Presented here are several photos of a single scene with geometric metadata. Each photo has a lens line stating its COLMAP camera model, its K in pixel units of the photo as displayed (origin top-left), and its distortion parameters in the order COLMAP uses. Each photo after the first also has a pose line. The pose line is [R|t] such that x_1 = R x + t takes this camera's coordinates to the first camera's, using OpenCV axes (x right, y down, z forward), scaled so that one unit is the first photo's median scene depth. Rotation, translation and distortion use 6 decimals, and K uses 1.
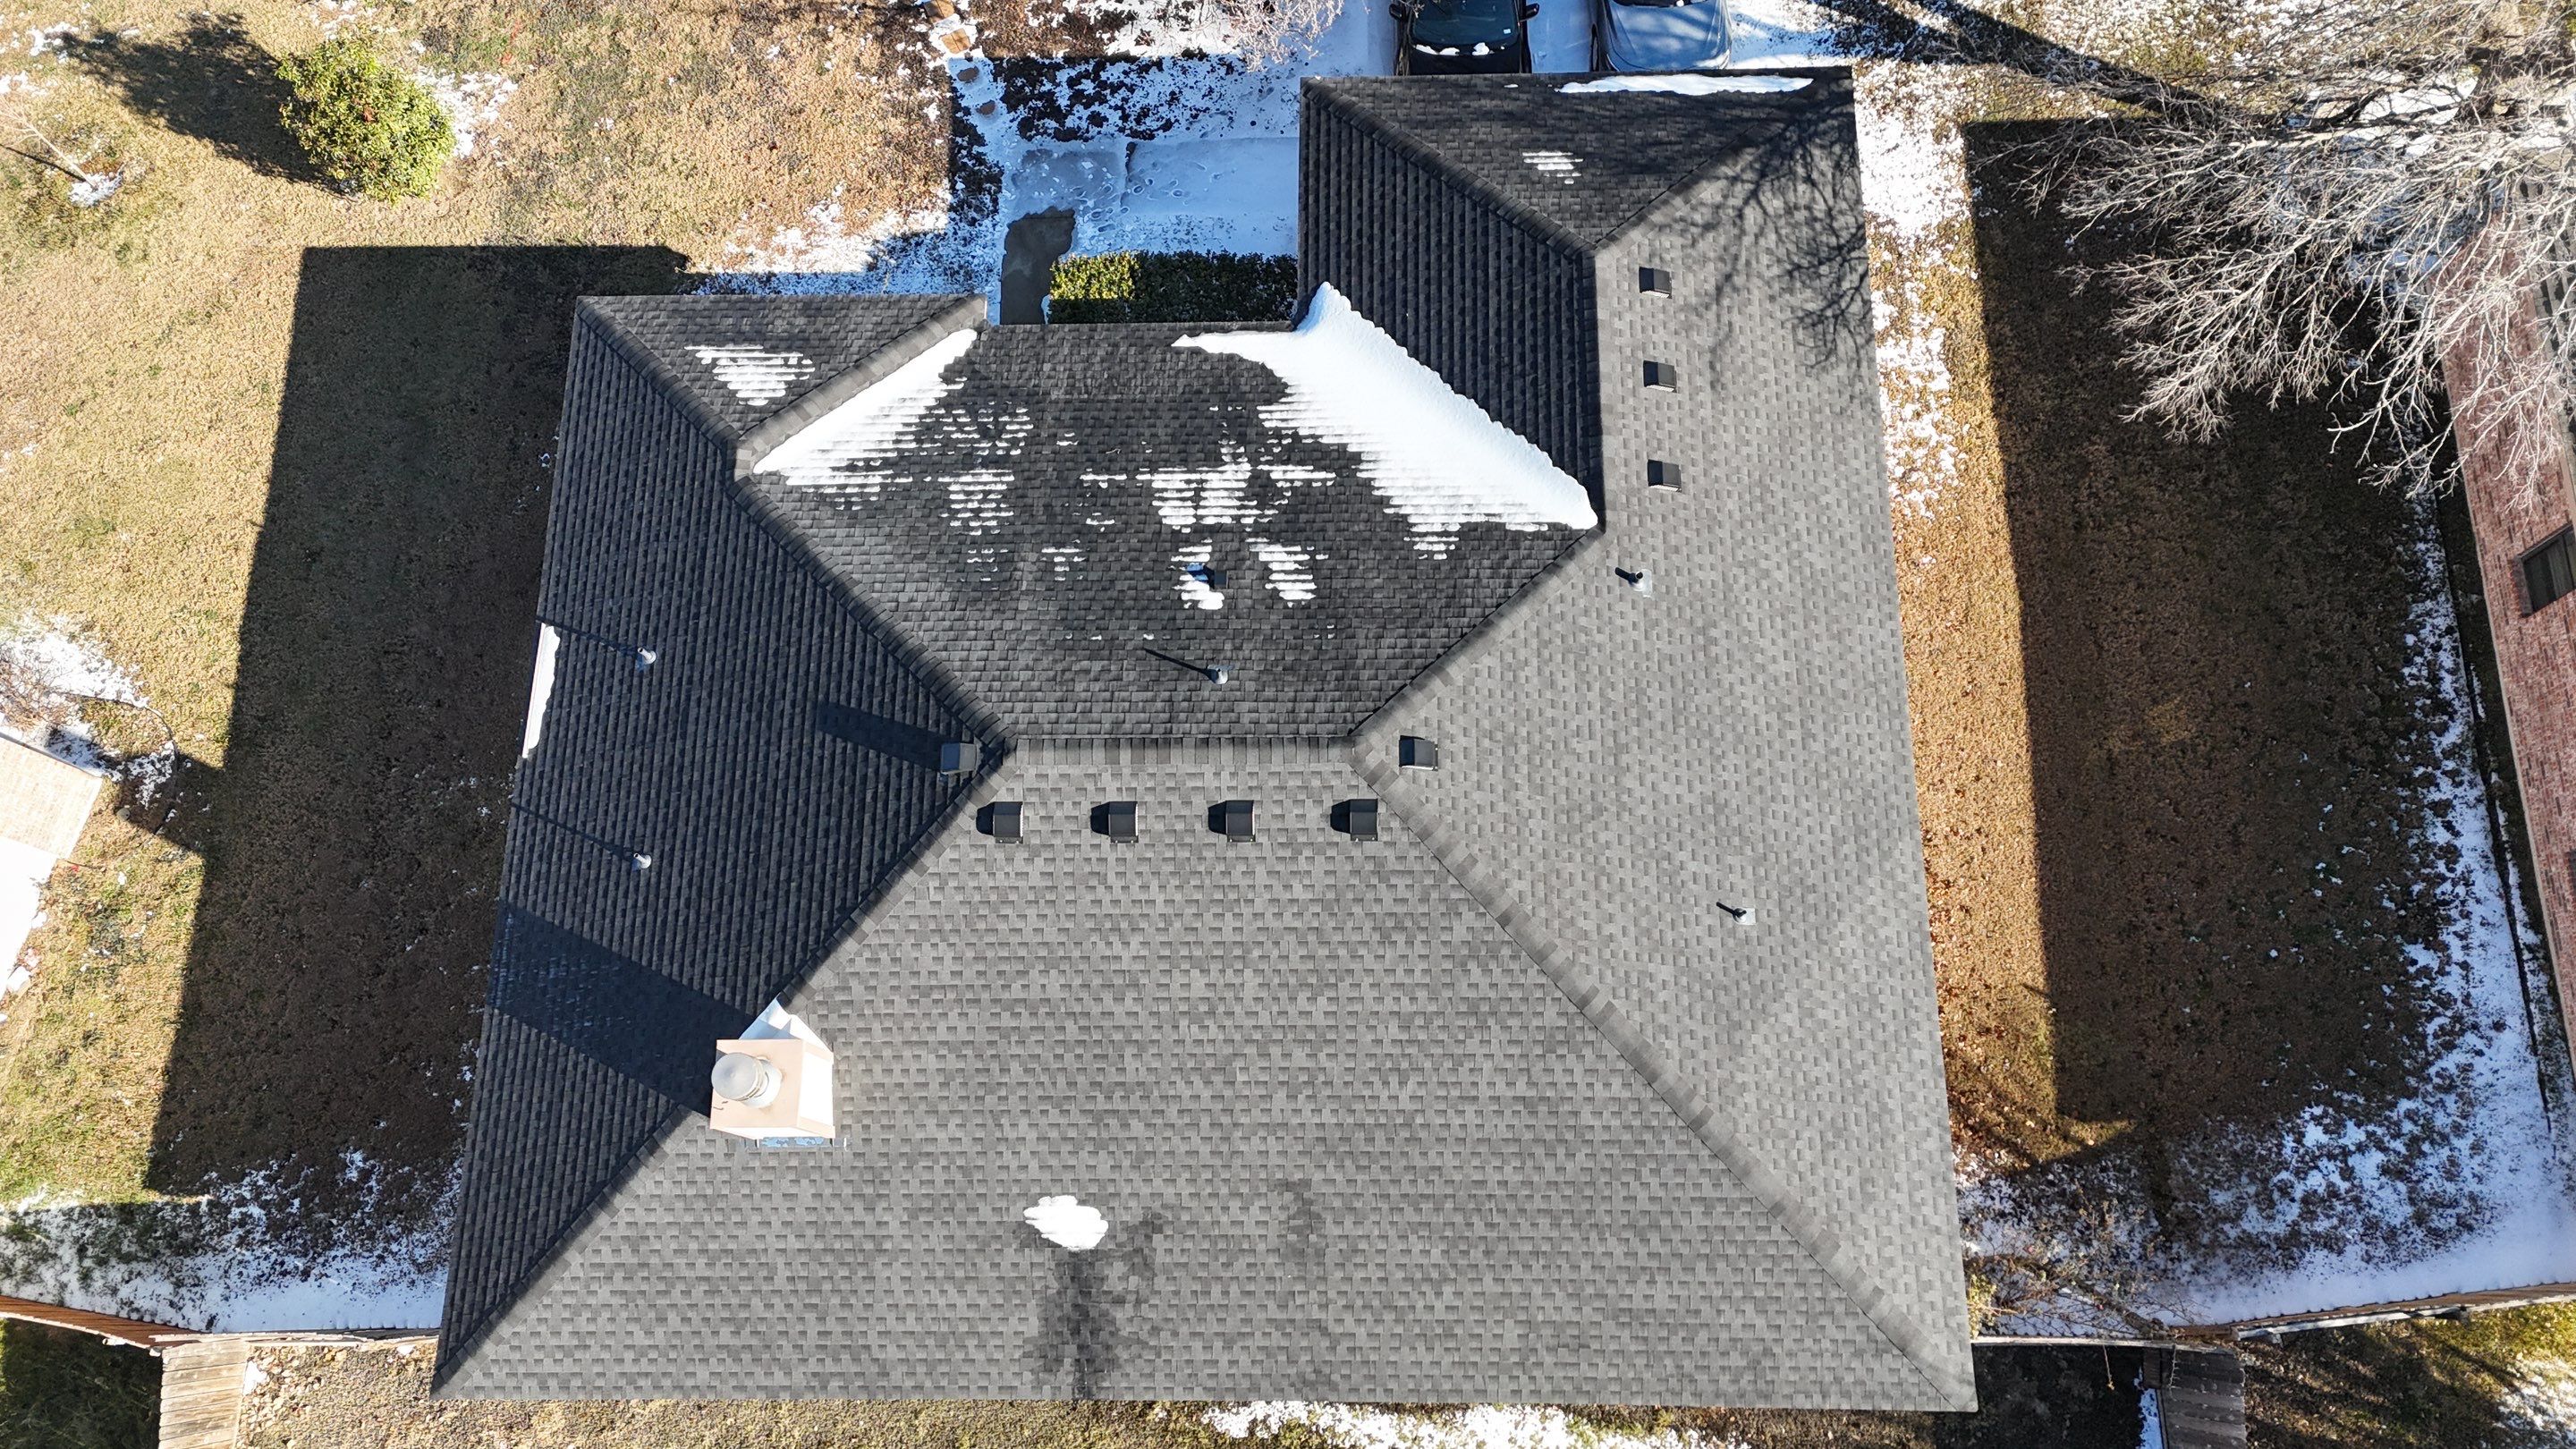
lens RADIAL K [[1869.8, 0, 1288.7], [0, 1869.8, 733.3], [0, 0, 1]] dist [0.072020, -0.051170]
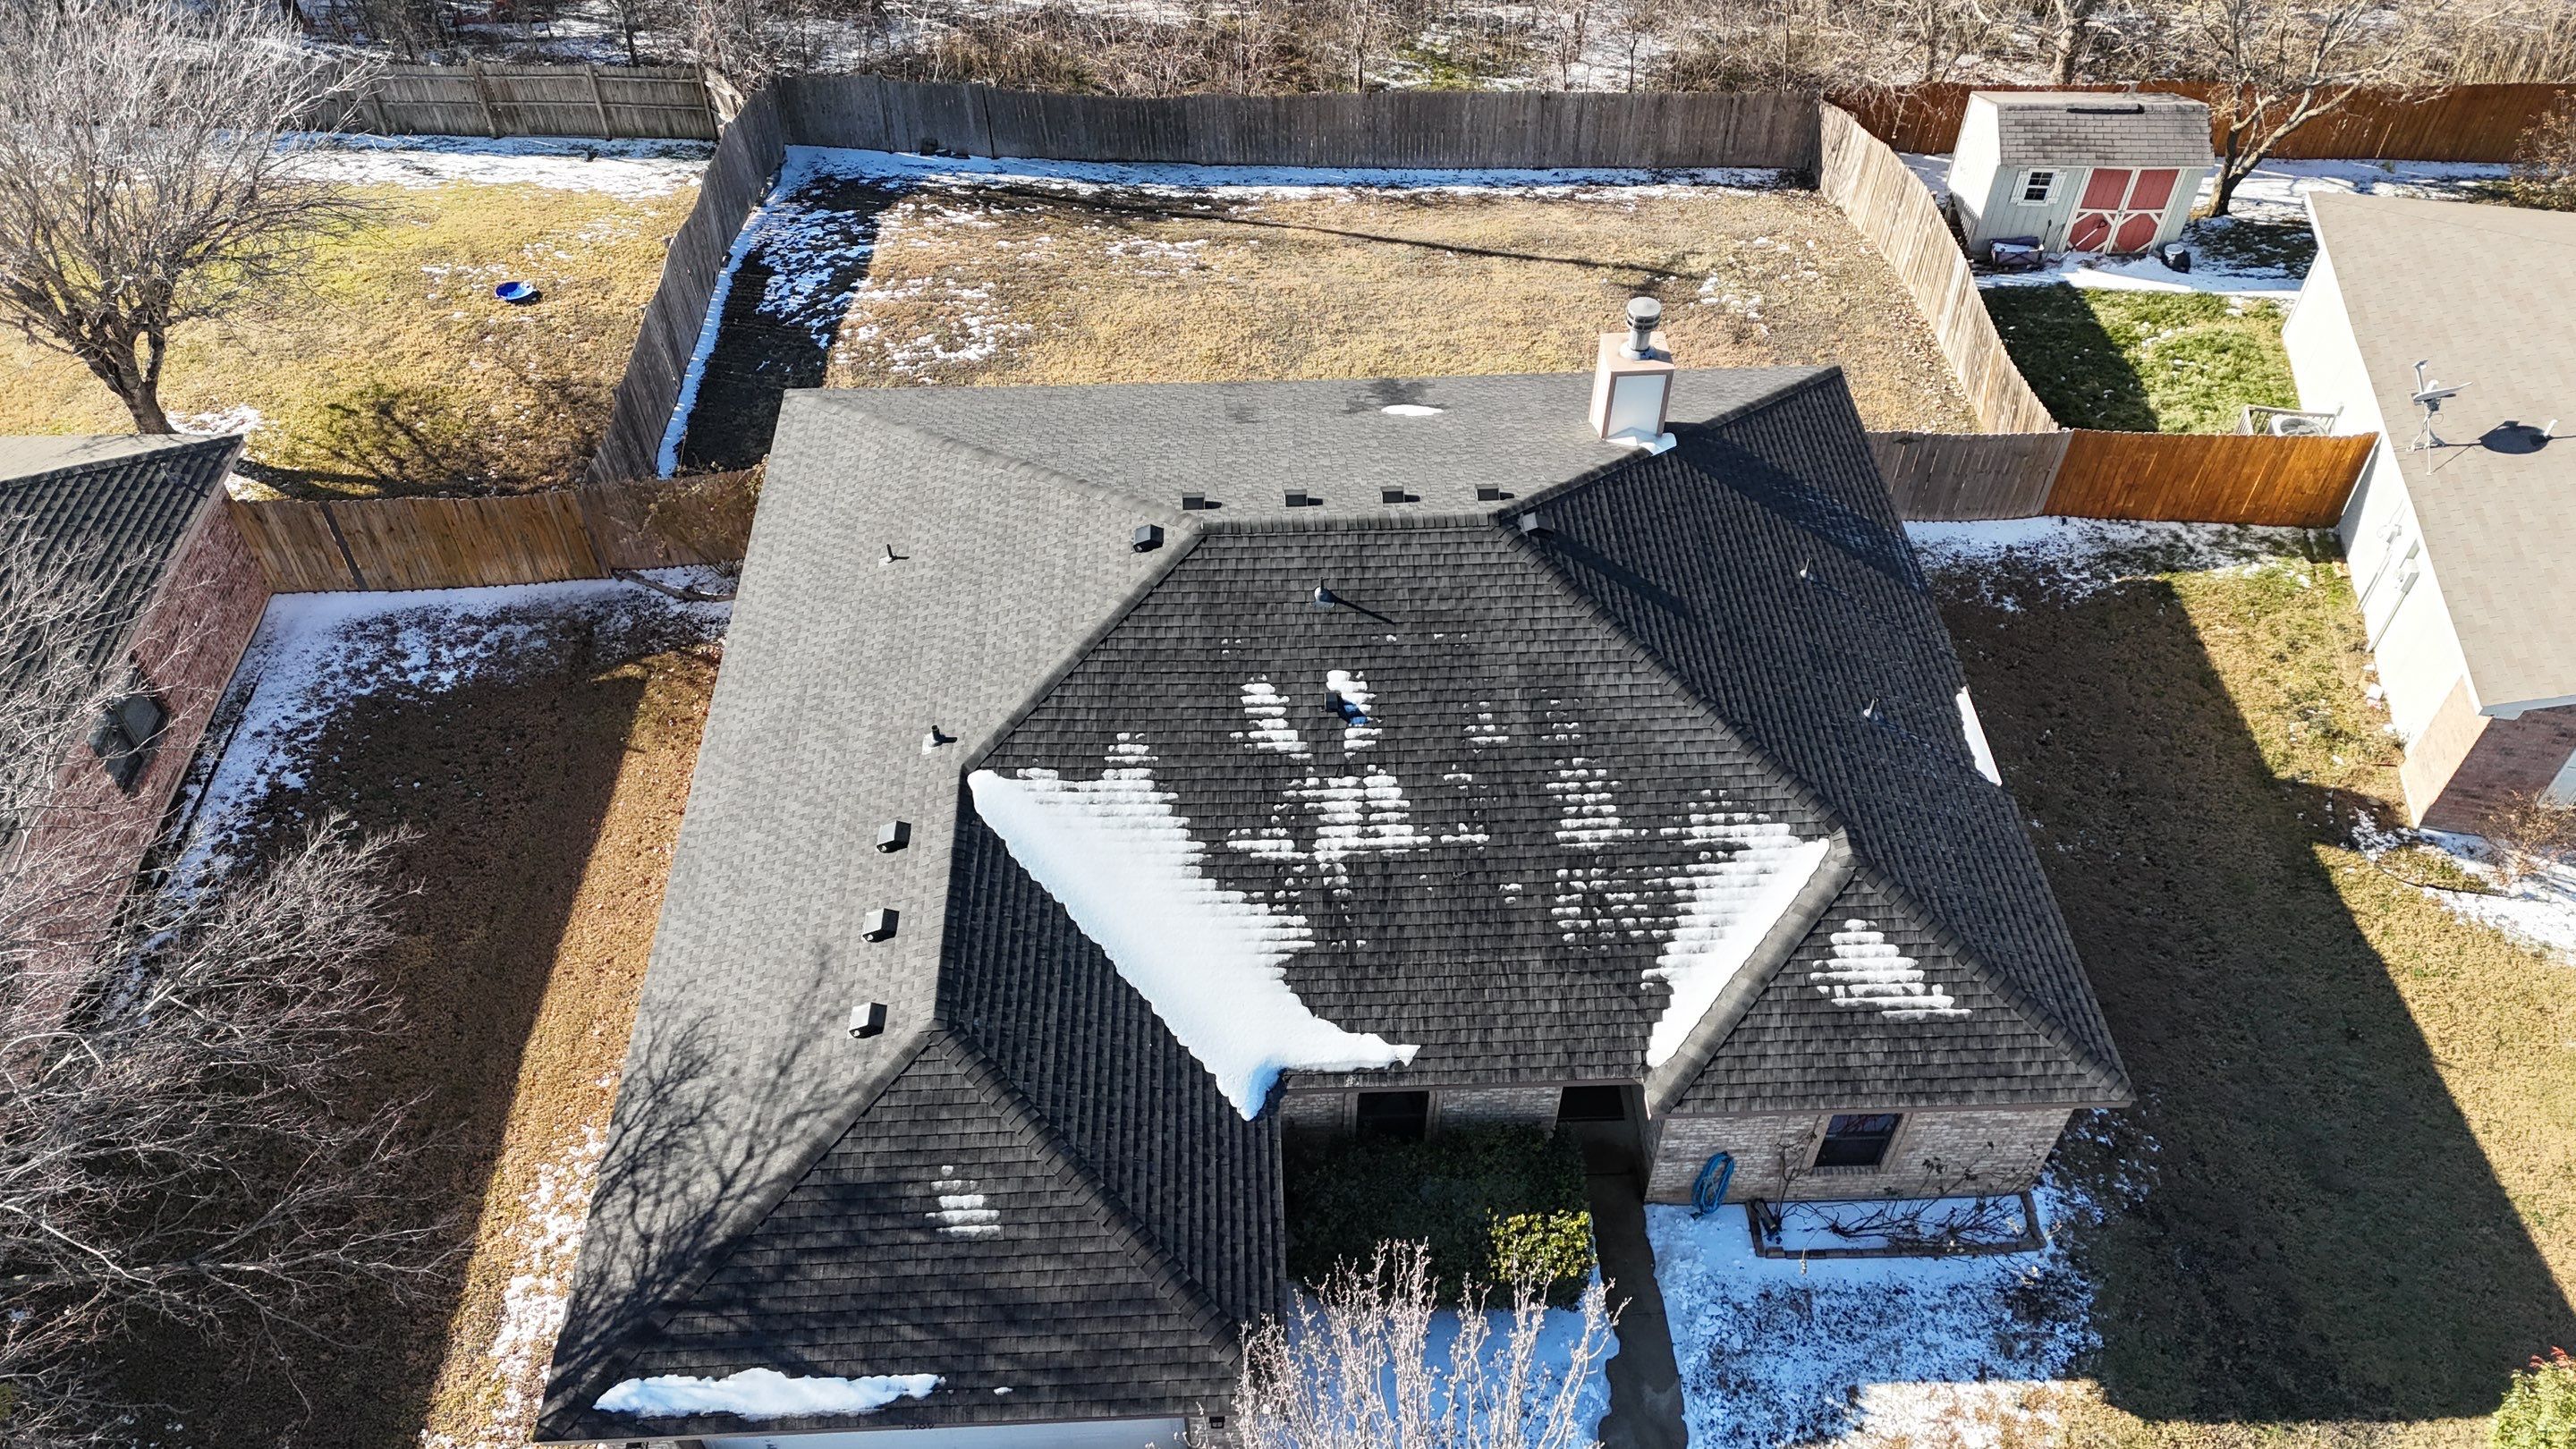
lens RADIAL K [[1869.8, 0, 1284.2], [0, 1869.8, 724.9], [0, 0, 1]] dist [0.072020, -0.051170]
pose [[-0.998203, 0.059893, -0.001623, -0.006493], [-0.031550, -0.502416, 0.864050, -0.892452], [0.050936, 0.862549, 0.503403, 0.426672]]
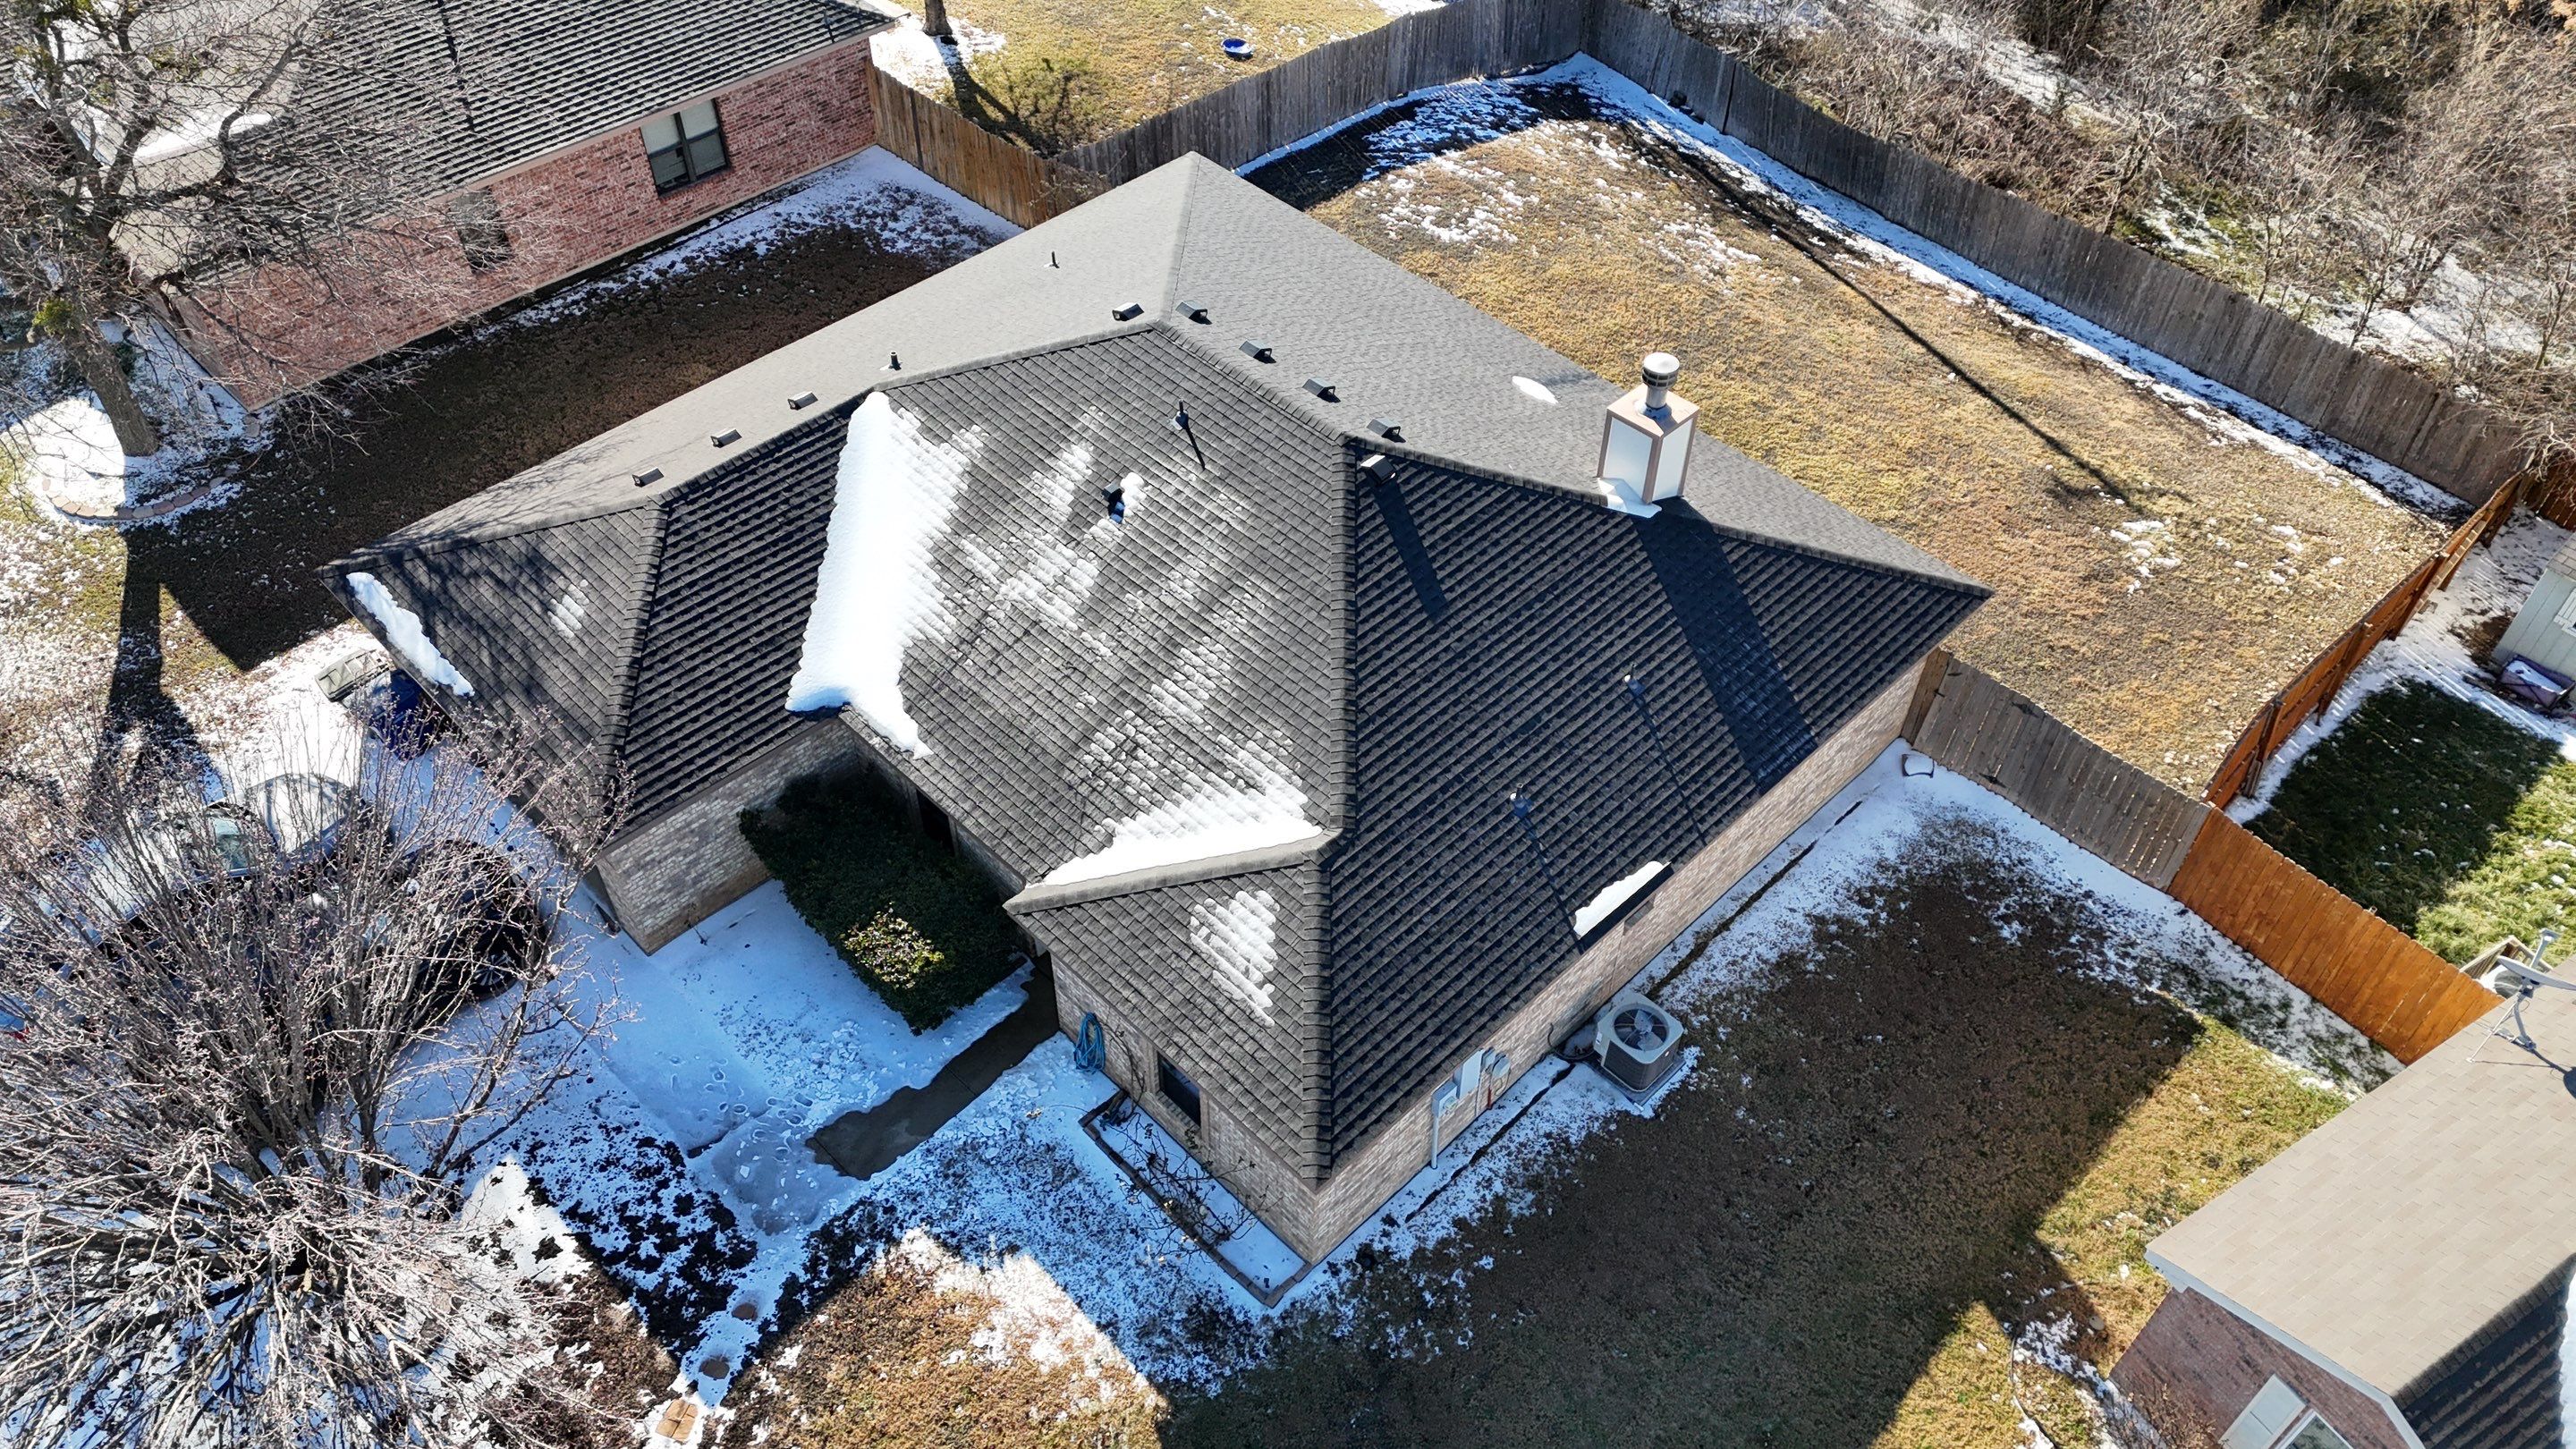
lens RADIAL K [[1869.8, 0, 1288.8], [0, 1869.8, 723.1], [0, 0, 1]] dist [0.072020, -0.051170]
pose [[-0.705920, -0.488830, 0.512564, -0.707102], [0.684305, -0.283958, 0.671636, -0.749459], [-0.182769, 0.824871, 0.534960, 0.417255]]
